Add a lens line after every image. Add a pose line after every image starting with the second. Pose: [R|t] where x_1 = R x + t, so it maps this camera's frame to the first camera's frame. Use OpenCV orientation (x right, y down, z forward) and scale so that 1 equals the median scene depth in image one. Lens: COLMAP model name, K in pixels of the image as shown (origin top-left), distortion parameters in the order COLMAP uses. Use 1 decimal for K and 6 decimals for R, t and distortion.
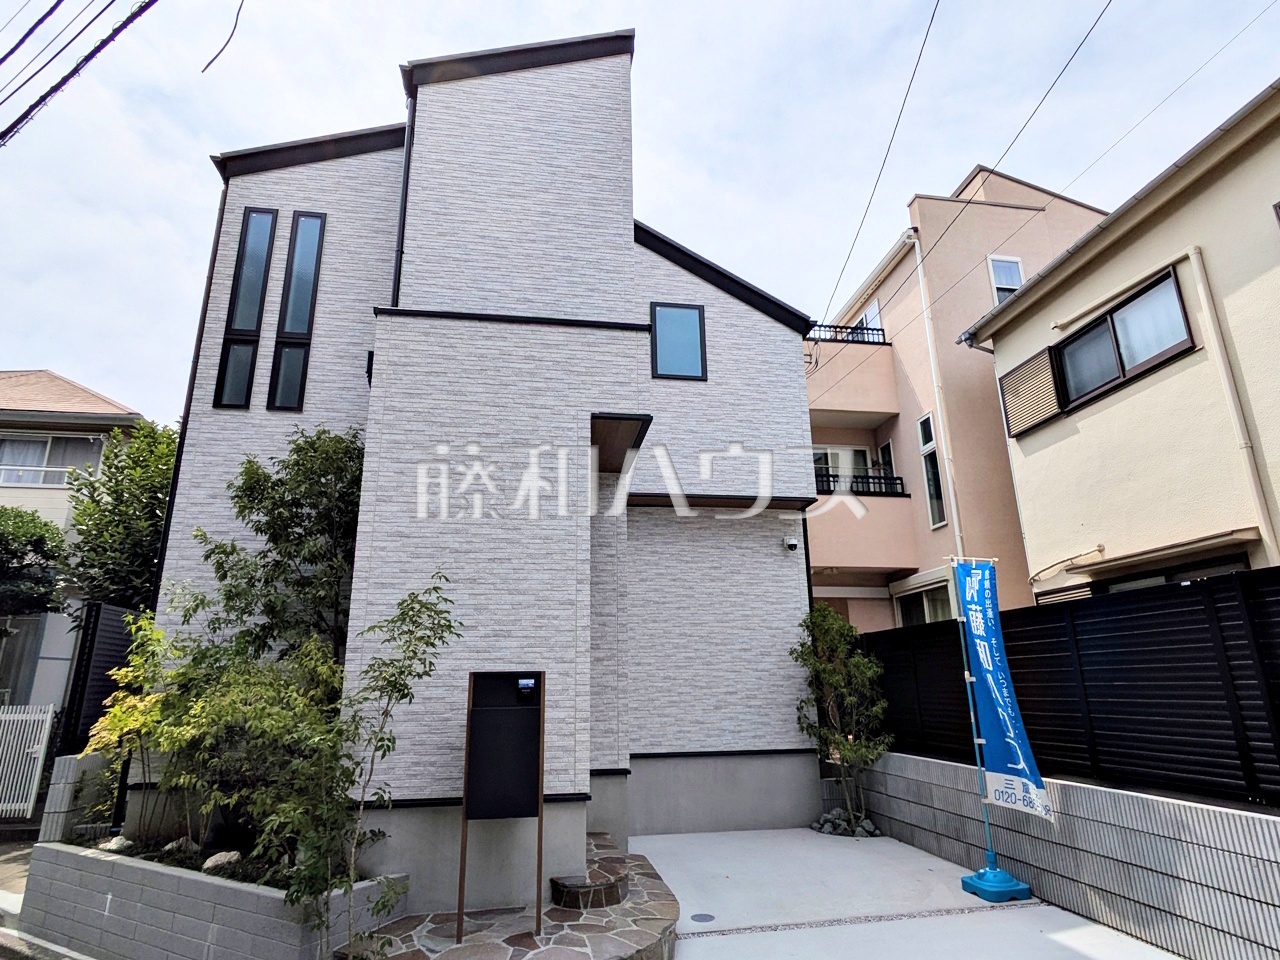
lens RADIAL K [[685.2, 0, 636.3], [0, 685.2, 501.6], [0, 0, 1]] dist [0.001062, -0.000787]
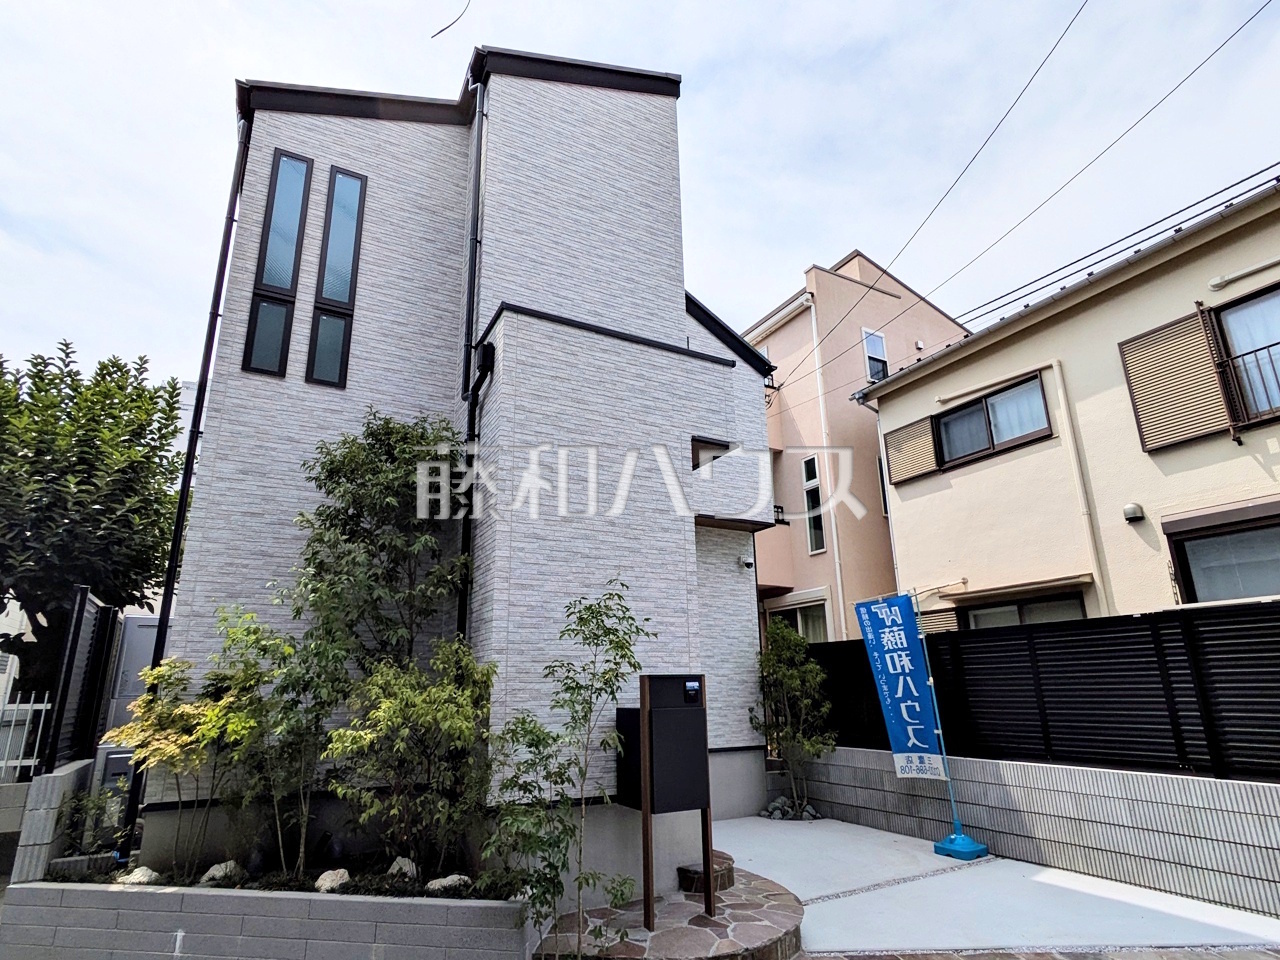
lens RADIAL K [[685.2, 0, 636.3], [0, 685.2, 501.6], [0, 0, 1]] dist [0.001062, -0.000787]
pose [[0.940845, 0.090525, 0.326520, -0.367744], [-0.087913, 0.995868, -0.022782, 0.005059], [-0.327233, -0.007271, 0.944916, 0.005439]]
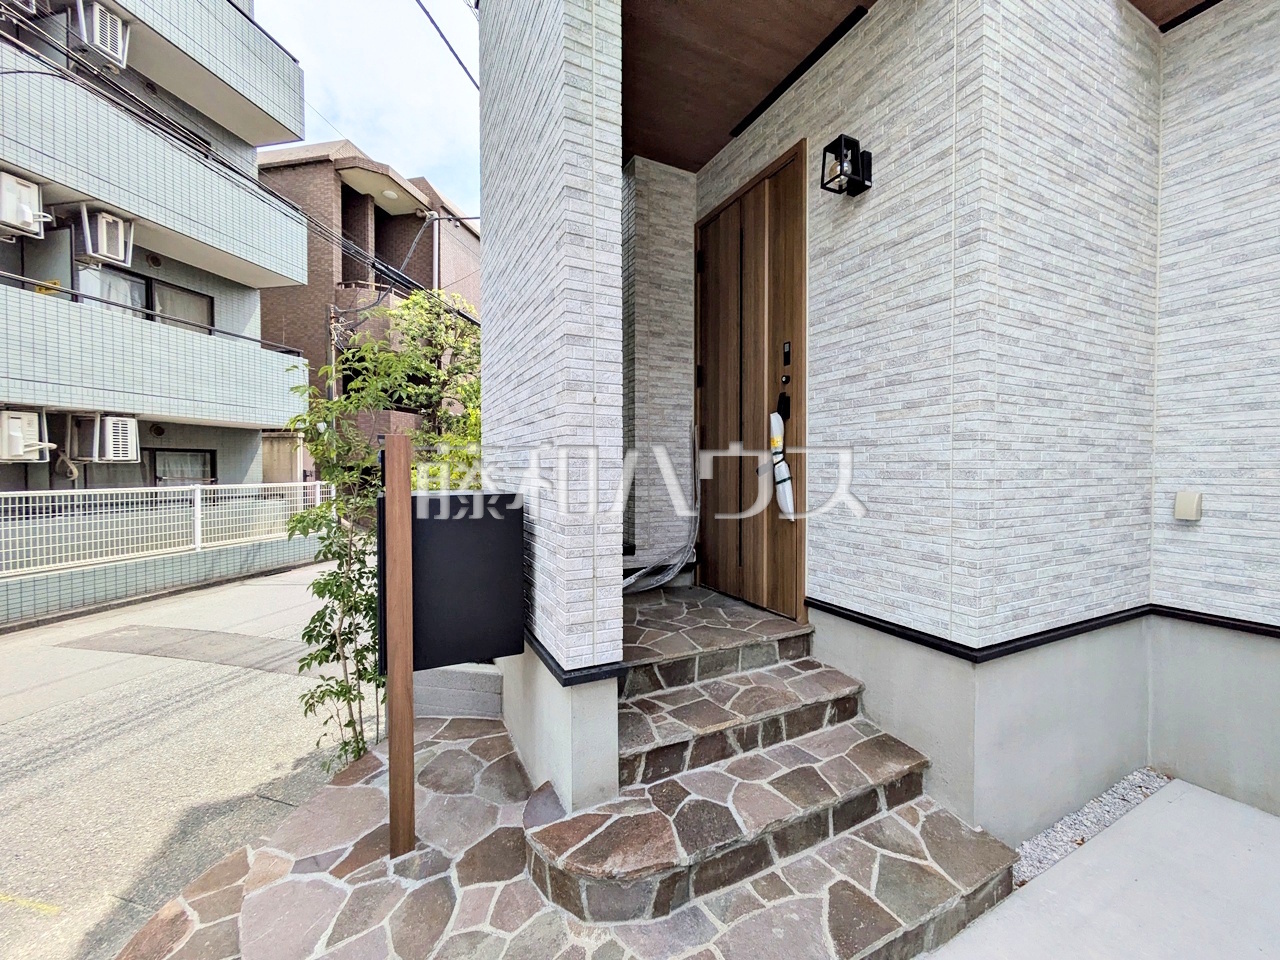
lens RADIAL K [[506.6, 0, 640.2], [0, 506.6, 477.2], [0, 0, 1]] dist [-0.002438, 0.003067]
pose [[0.302007, 0.030331, -0.952823, 0.187148], [0.249322, 0.962192, 0.109654, 0.170888], [0.920125, -0.270677, 0.283027, 0.635784]]
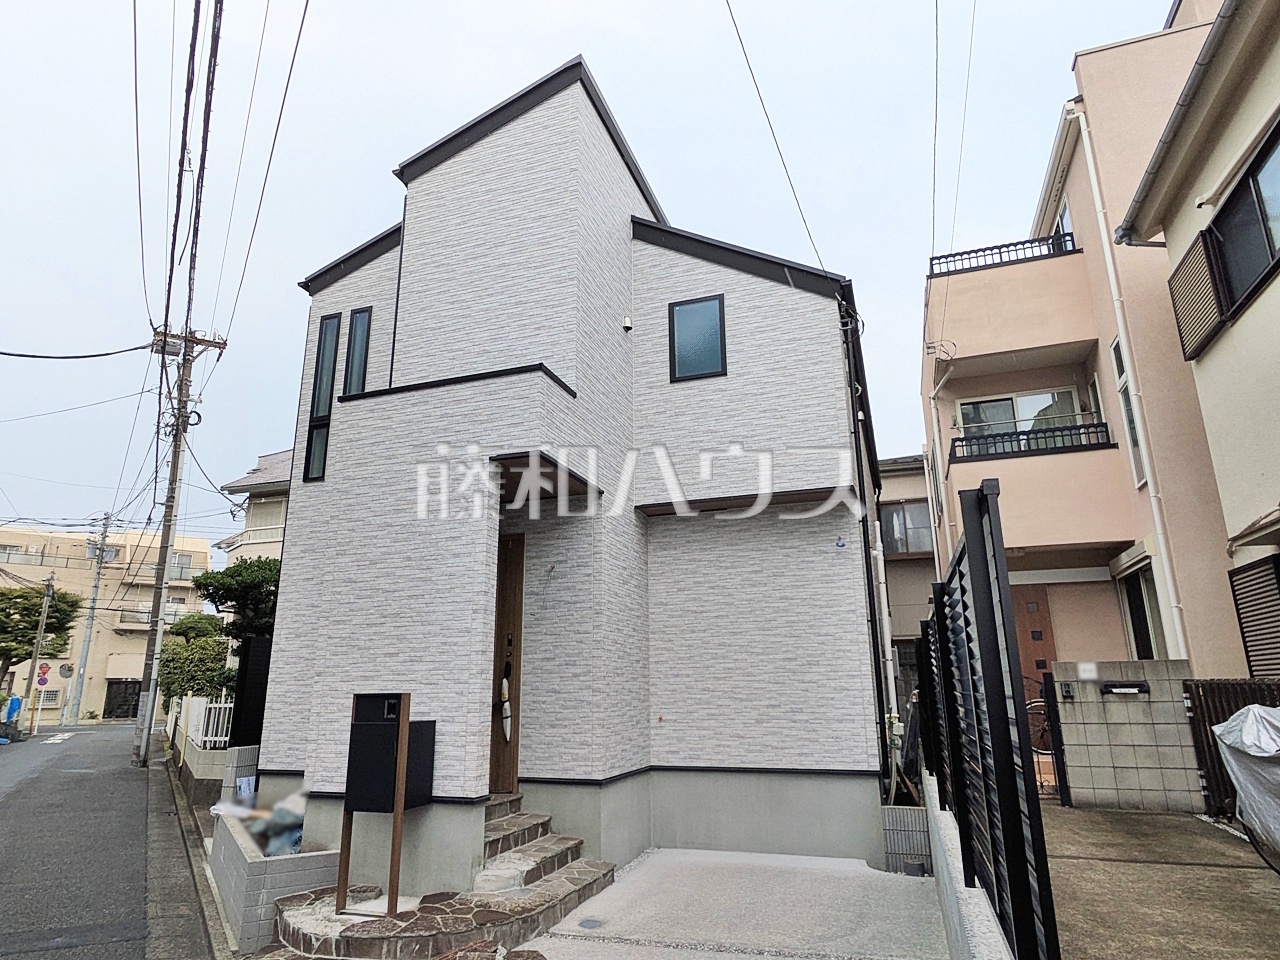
lens RADIAL K [[760.4, 0, 636.0], [0, 760.4, 485.4], [0, 0, 1]] dist [0.001004, -0.002880]
pose [[0.881569, -0.117834, -0.457111, 0.524439], [0.122324, 0.992291, -0.019883, -0.022398], [0.455930, -0.038388, 0.889187, 0.008584]]
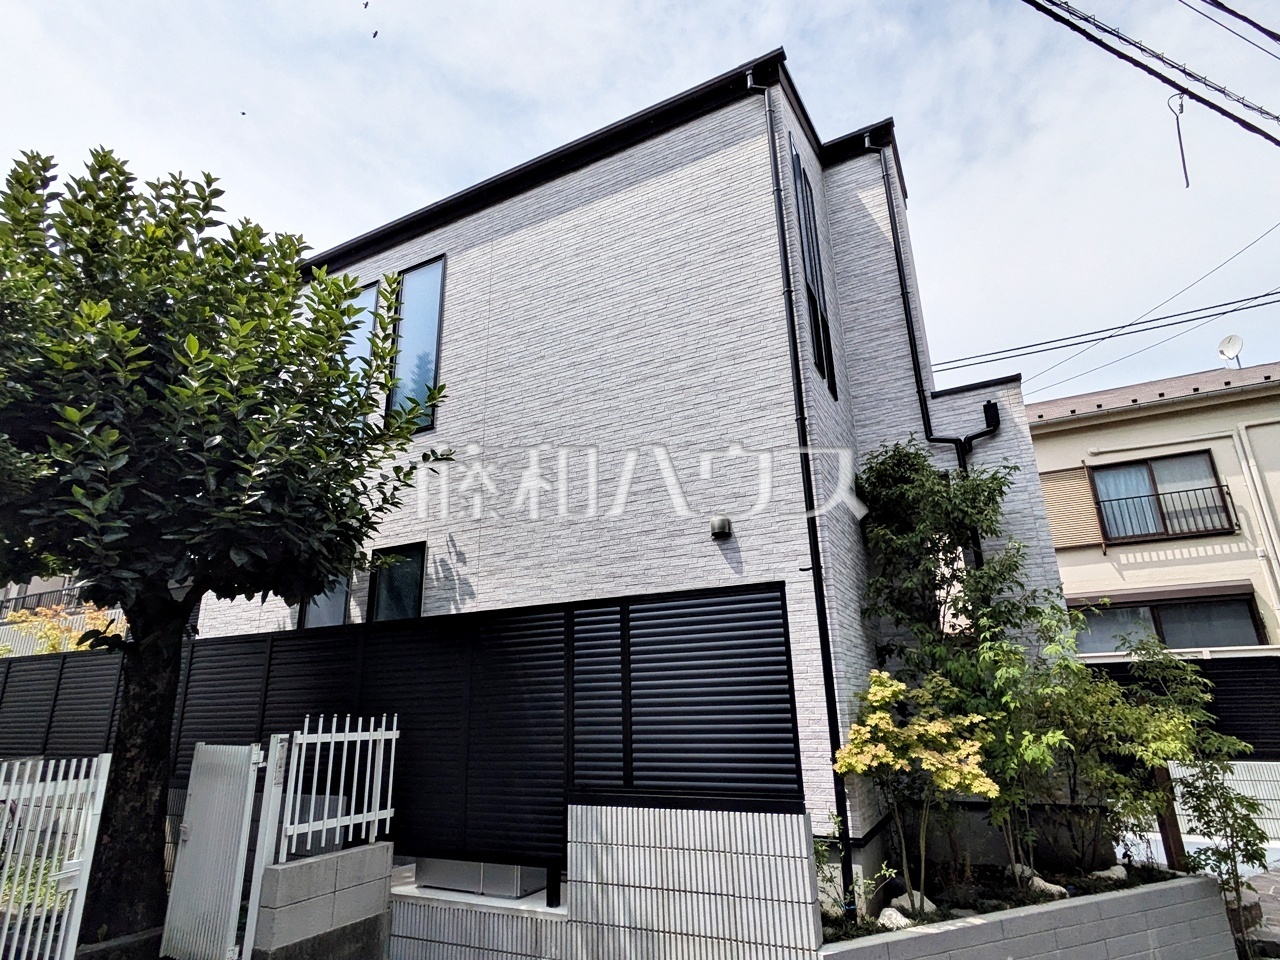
lens RADIAL K [[685.2, 0, 636.3], [0, 685.2, 501.6], [0, 0, 1]] dist [0.001062, -0.000787]
pose [[0.586092, 0.238202, 0.774439, -1.185400], [-0.201748, 0.968608, -0.145243, 0.164283], [-0.784726, -0.071116, 0.615750, 0.579260]]
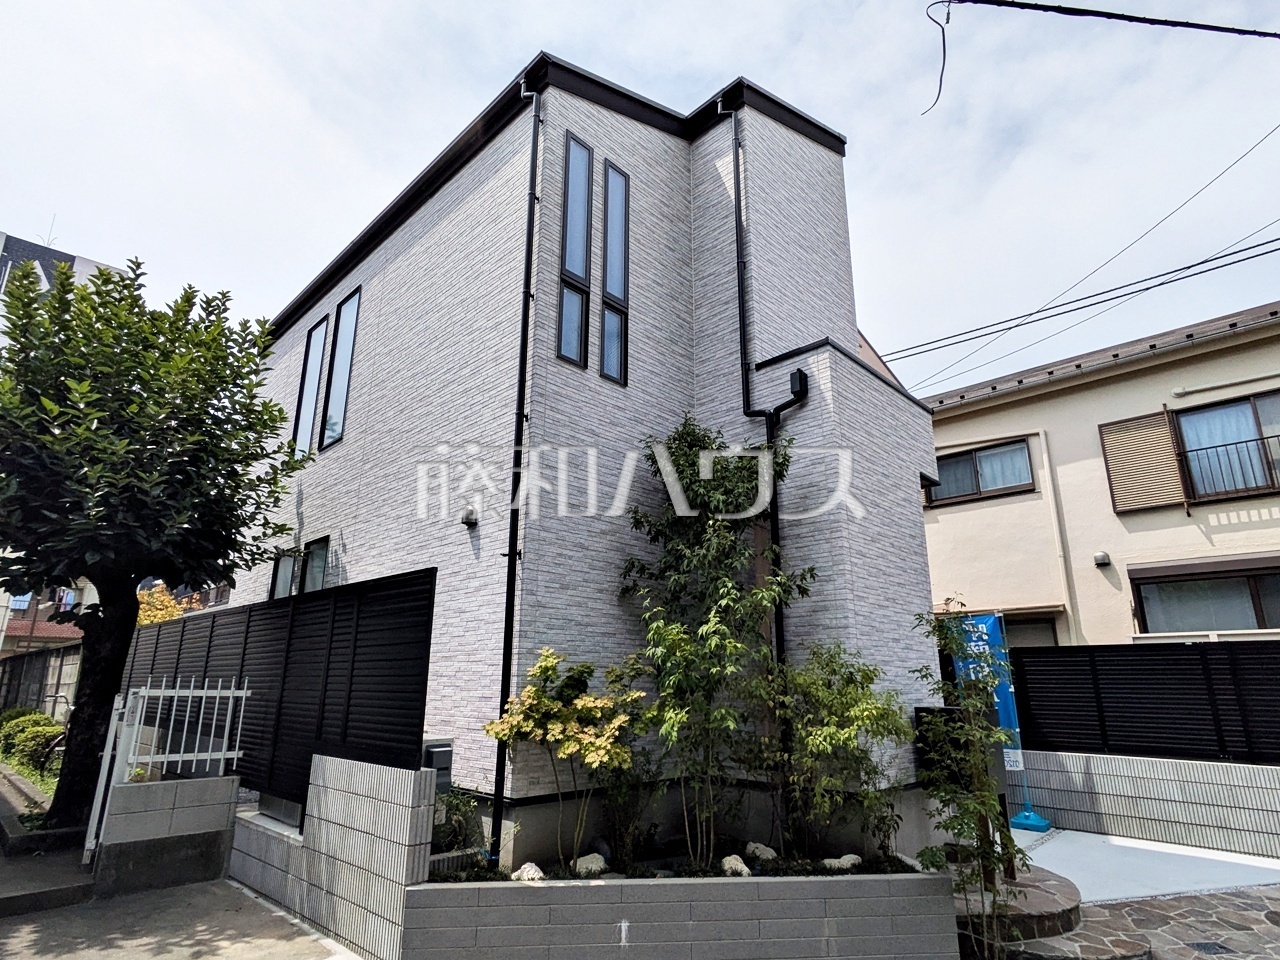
lens RADIAL K [[685.2, 0, 636.3], [0, 685.2, 501.6], [0, 0, 1]] dist [0.001062, -0.000787]
pose [[0.799171, 0.176833, 0.574505, -0.887033], [-0.178560, 0.982446, -0.054011, 0.062142], [-0.573971, -0.059420, 0.816717, 0.205502]]
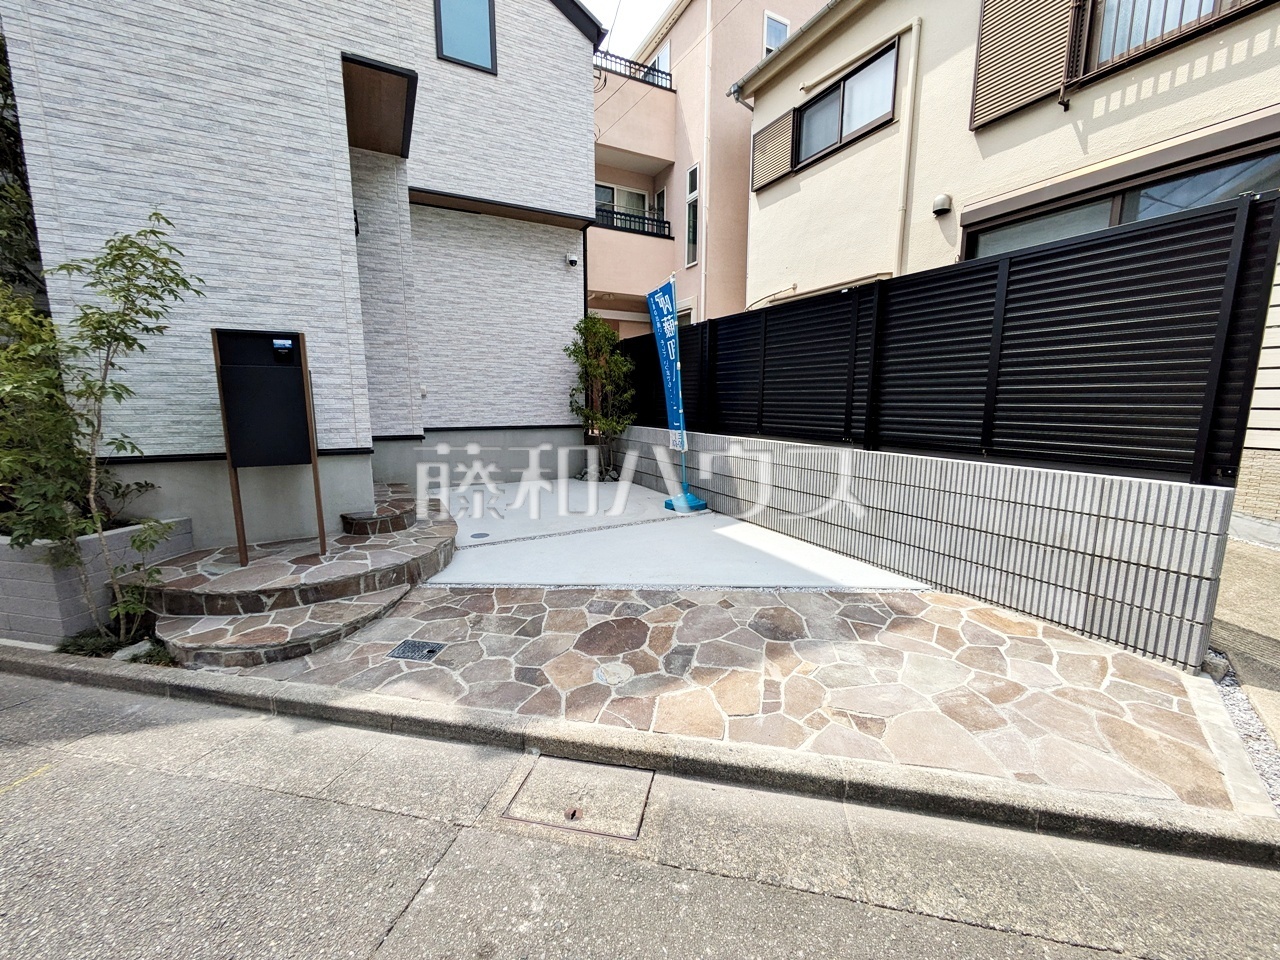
lens RADIAL K [[506.6, 0, 640.2], [0, 506.6, 477.2], [0, 0, 1]] dist [-0.002438, 0.003067]
pose [[0.948531, -0.031922, 0.315070, 0.058141], [-0.098815, 0.915399, 0.390232, 0.060205], [-0.300872, -0.401281, 0.865130, 0.068639]]
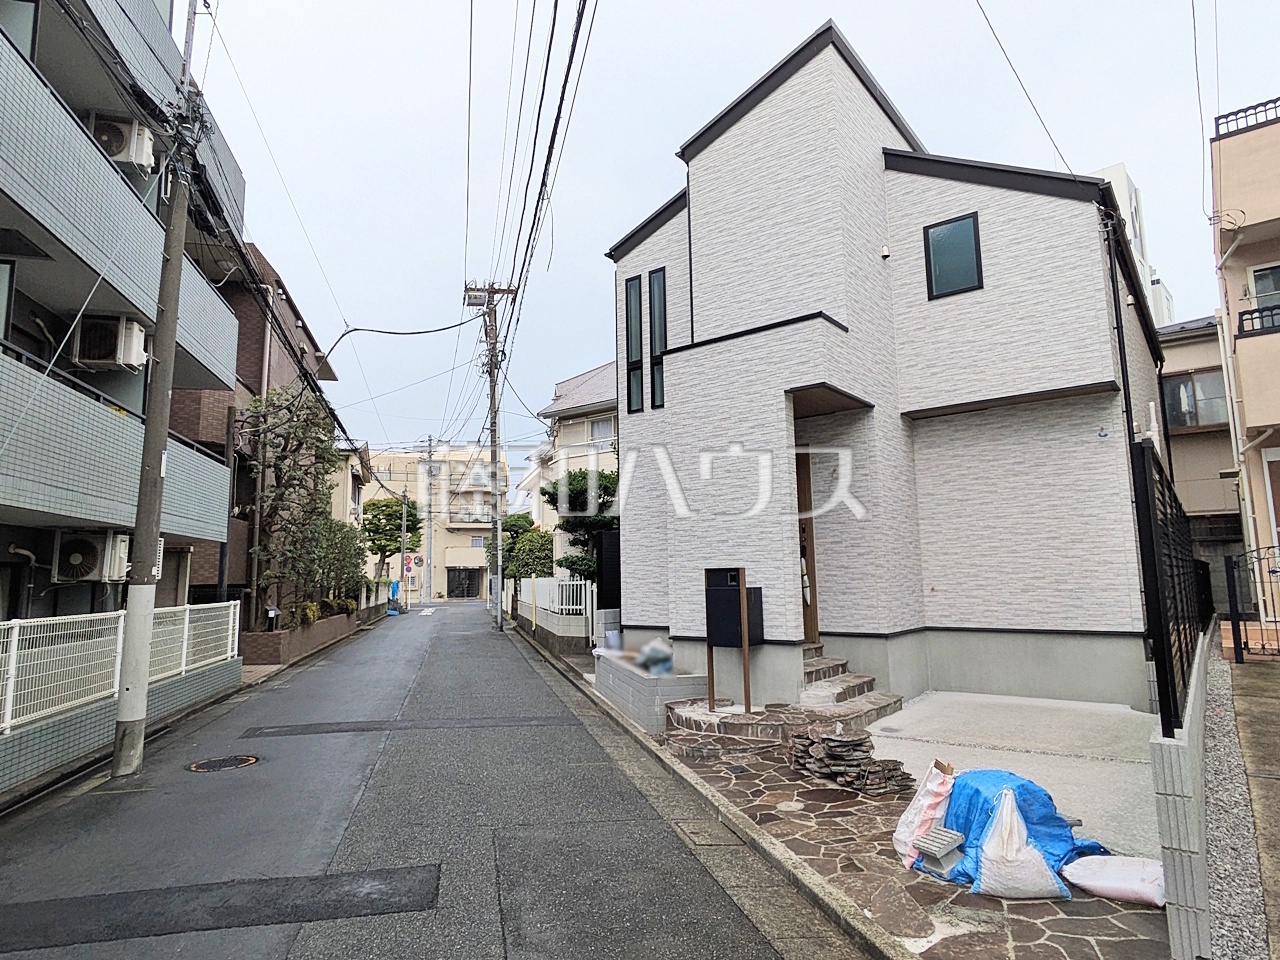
lens RADIAL K [[750.4, 0, 624.1], [0, 750.4, 479.4], [0, 0, 1]] dist [-0.000085, -0.001672]
pose [[0.674522, -0.094230, -0.732216, 0.629049], [0.202249, 0.977462, 0.060522, -0.081839], [0.710011, -0.188913, 0.678378, -0.253984]]
